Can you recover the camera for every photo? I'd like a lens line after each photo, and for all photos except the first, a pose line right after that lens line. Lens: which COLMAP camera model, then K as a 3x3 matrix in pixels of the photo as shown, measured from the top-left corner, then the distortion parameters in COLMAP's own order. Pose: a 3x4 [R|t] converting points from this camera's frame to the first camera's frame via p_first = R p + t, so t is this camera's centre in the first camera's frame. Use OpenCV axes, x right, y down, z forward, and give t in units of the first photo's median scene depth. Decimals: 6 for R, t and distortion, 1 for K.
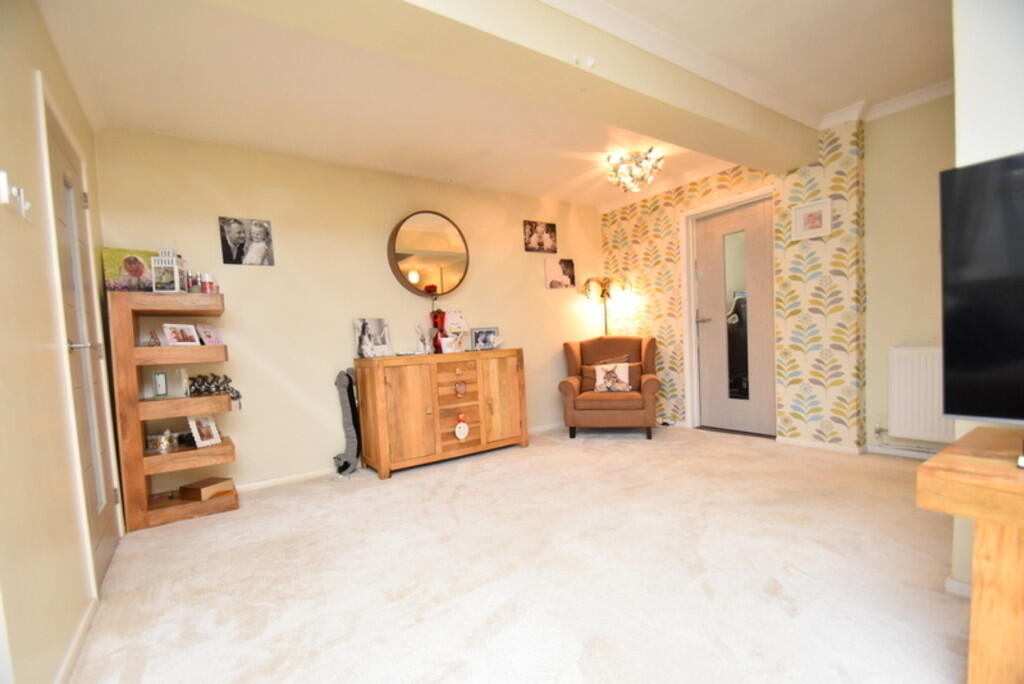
lens RADIAL K [[447.4, 0, 498.3], [0, 447.4, 364.9], [0, 0, 1]] dist [0.013782, -0.013735]
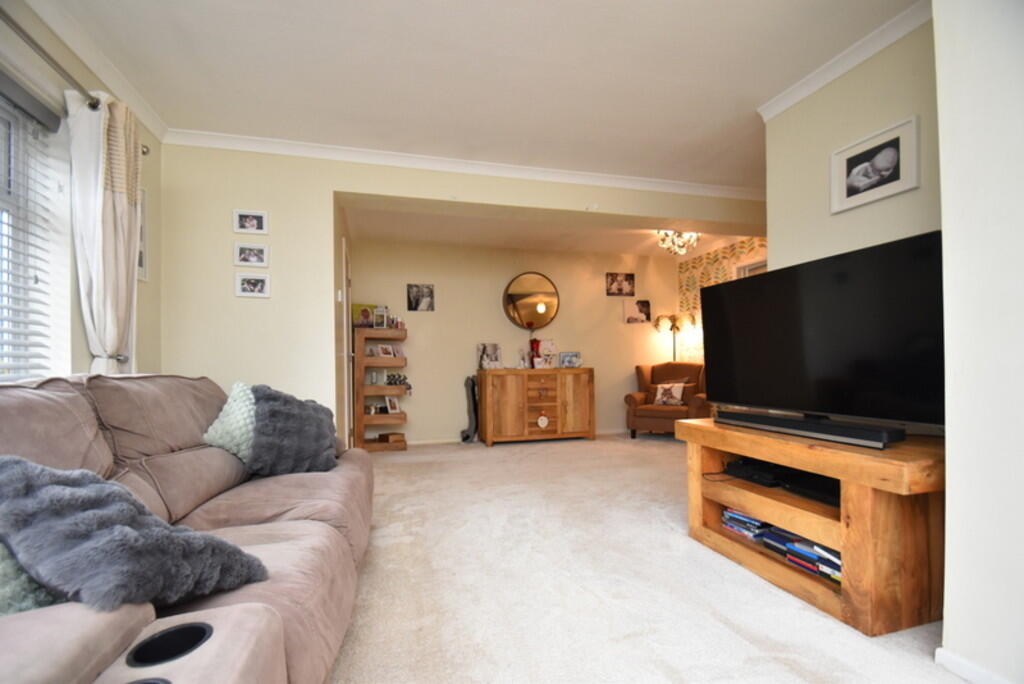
lens RADIAL K [[447.4, 0, 498.3], [0, 447.4, 364.9], [0, 0, 1]] dist [0.013782, -0.013735]
pose [[0.944469, 0.041824, -0.325929, 0.235554], [-0.056960, 0.997689, -0.037031, 0.022360], [0.323628, 0.053539, 0.944669, -0.412536]]
